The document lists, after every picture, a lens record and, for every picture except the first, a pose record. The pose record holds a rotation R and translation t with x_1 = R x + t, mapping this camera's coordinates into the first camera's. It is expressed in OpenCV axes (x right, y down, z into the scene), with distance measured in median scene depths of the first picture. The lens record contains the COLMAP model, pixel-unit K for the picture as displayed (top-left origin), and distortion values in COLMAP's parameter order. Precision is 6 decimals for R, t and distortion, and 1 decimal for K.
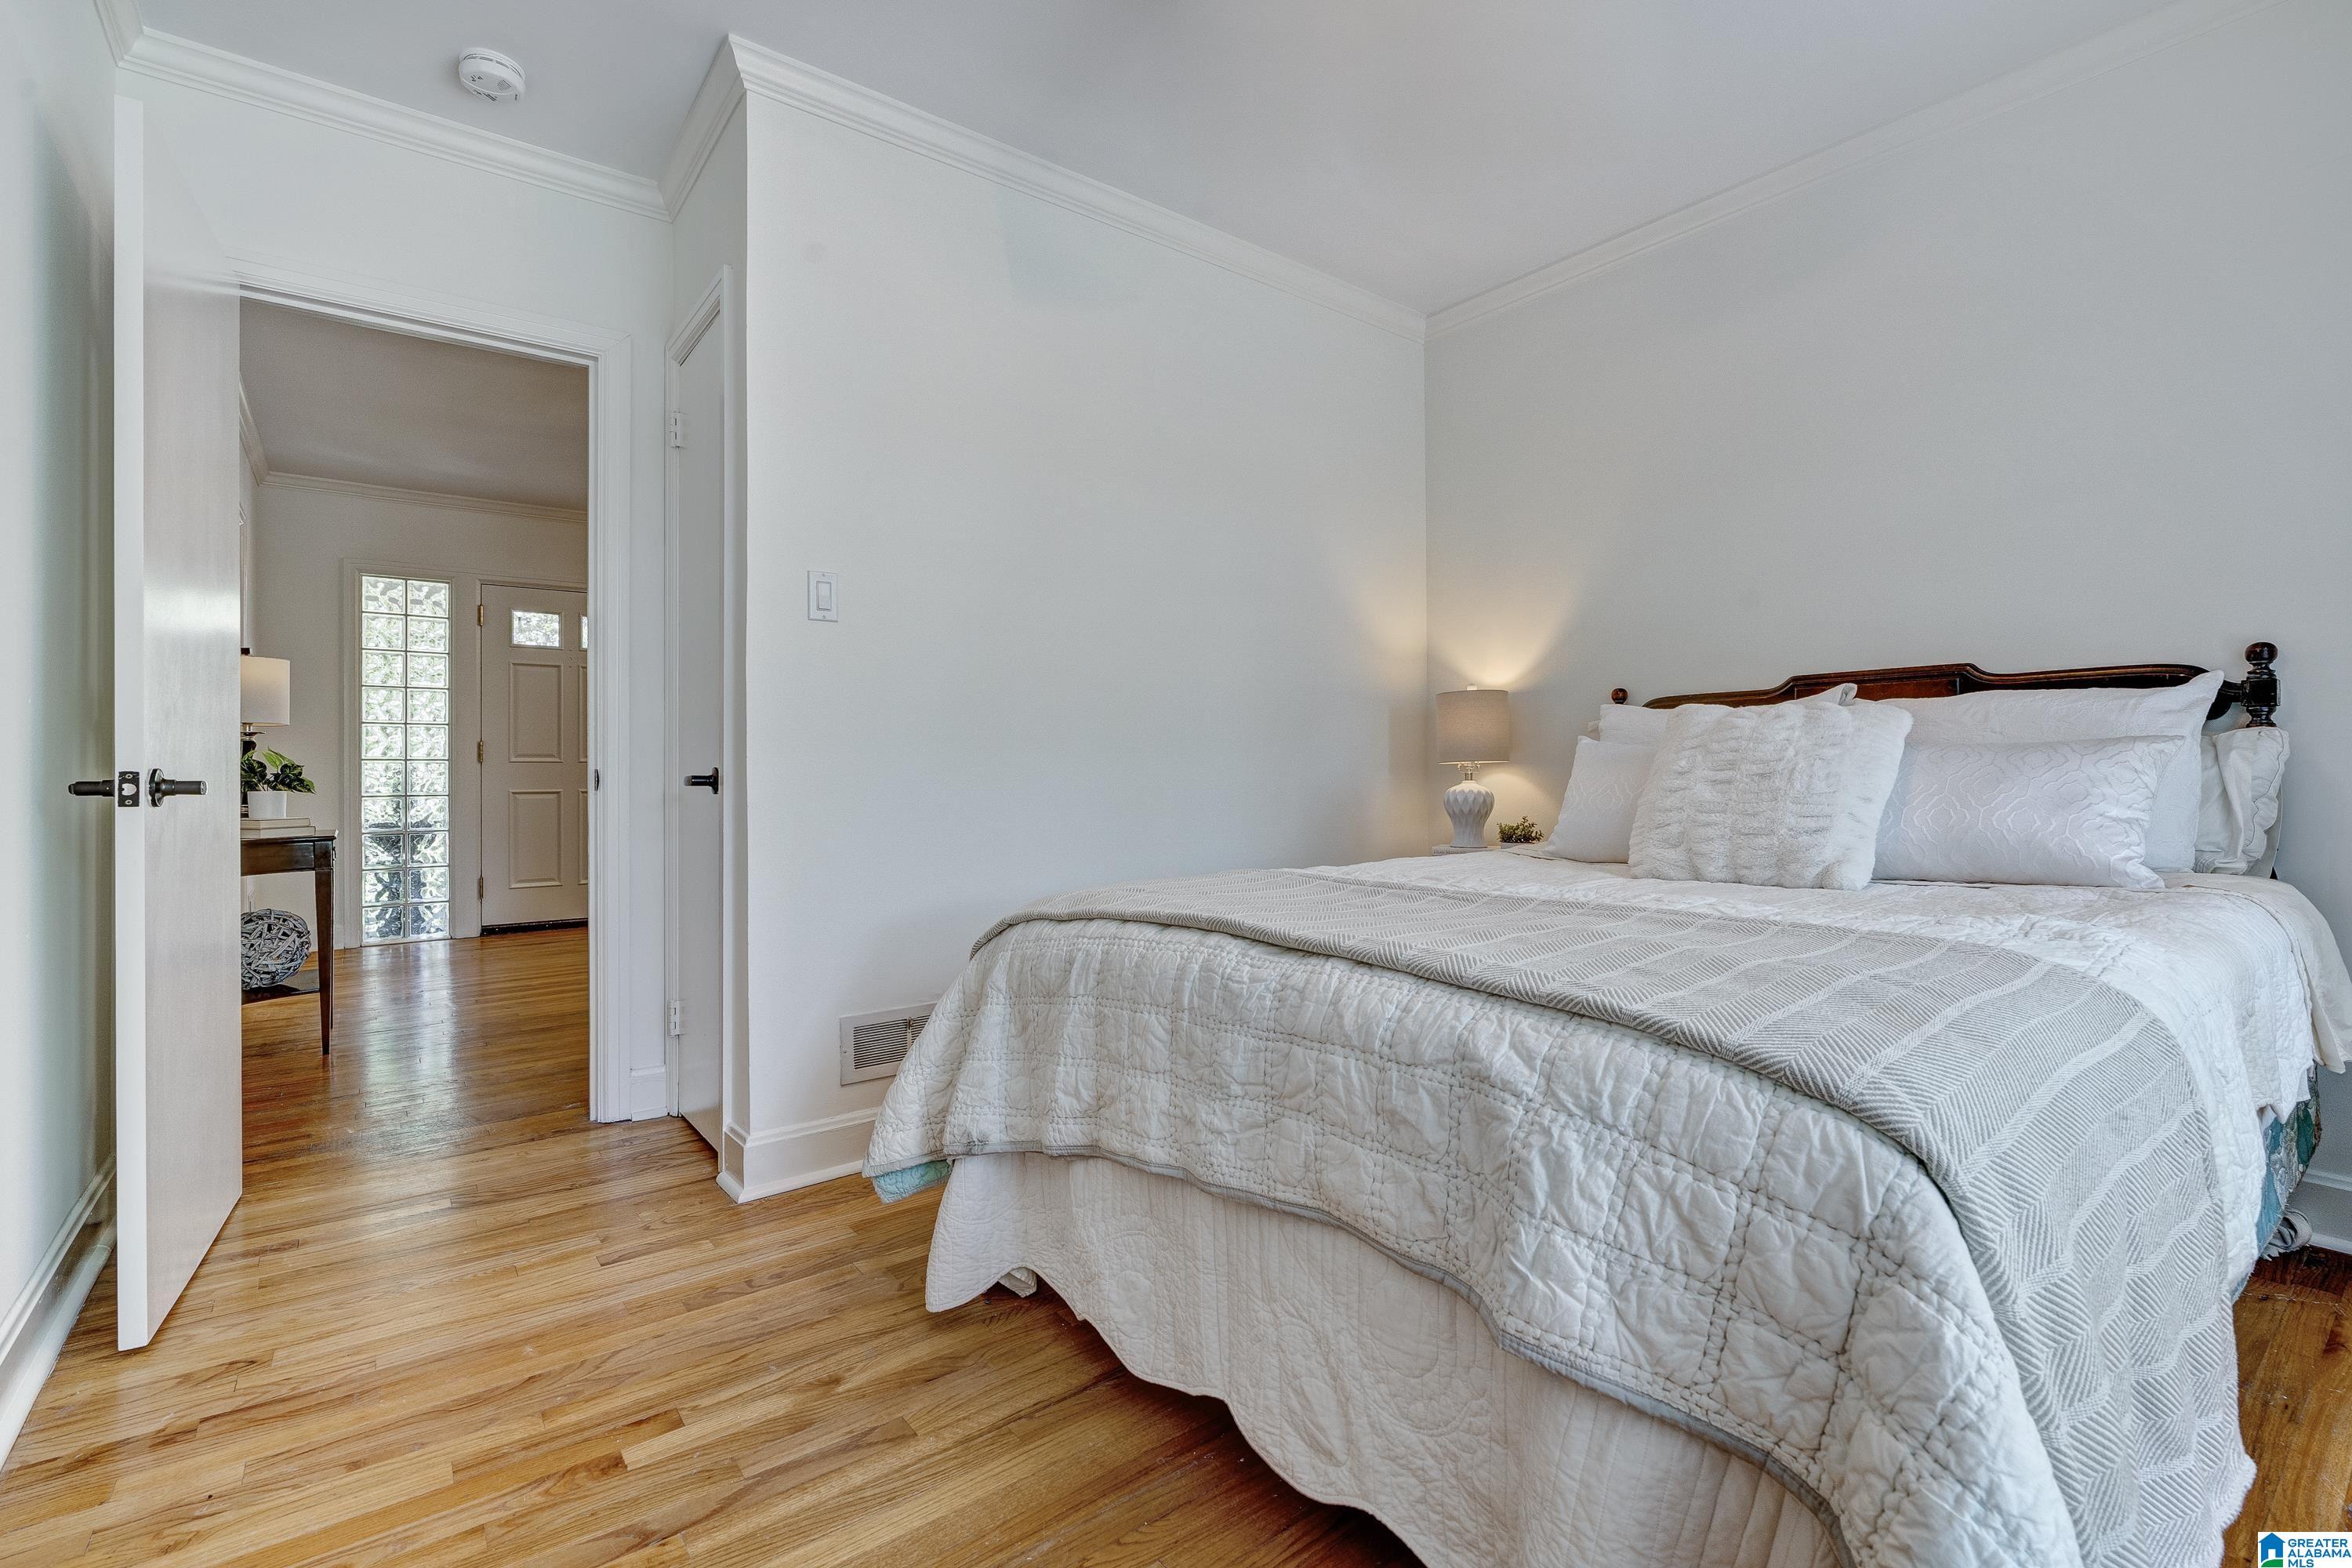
lens RADIAL K [[1070.7, 0, 1149.9], [0, 1070.7, 753.0], [0, 0, 1]] dist [-0.002974, -0.000255]
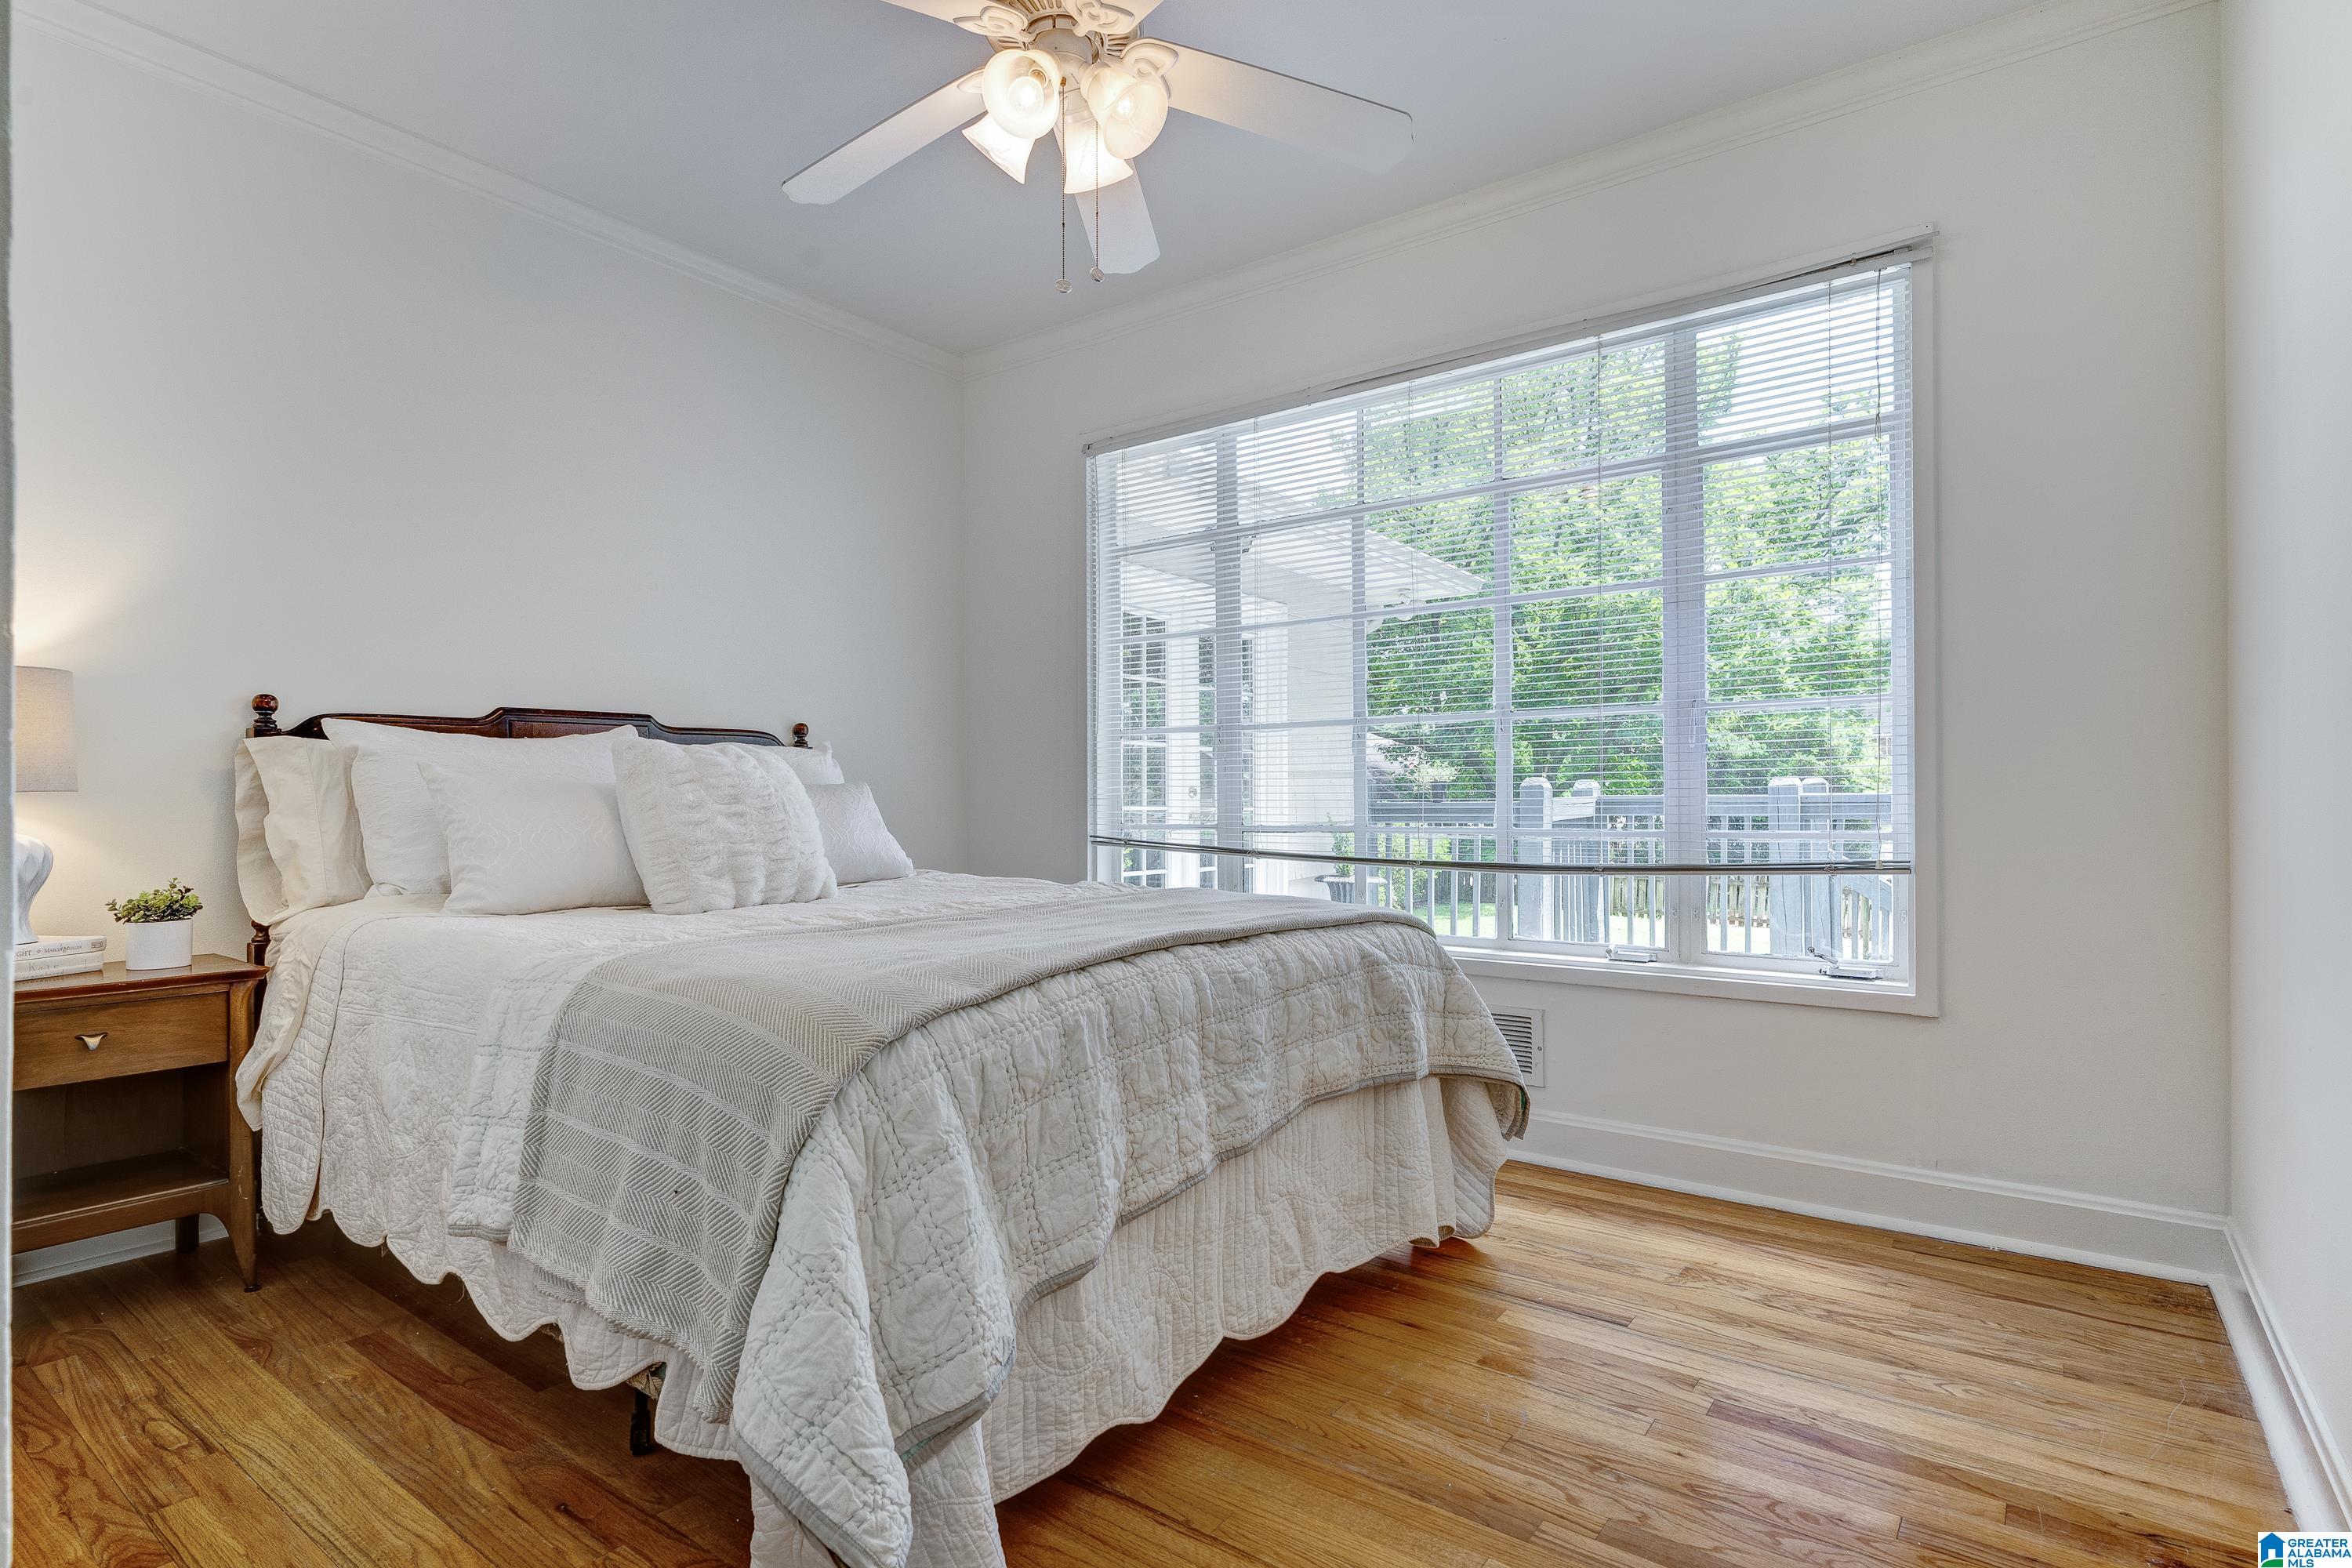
lens RADIAL K [[1167.0, 0, 1187.4], [0, 1167.0, 797.0], [0, 0, 1]] dist [-0.000016, 0.000142]
pose [[-0.285158, 0.007661, 0.958450, -1.125111], [-0.007778, 0.999917, -0.010306, 0.027005], [-0.958449, -0.010394, -0.285075, 1.373573]]
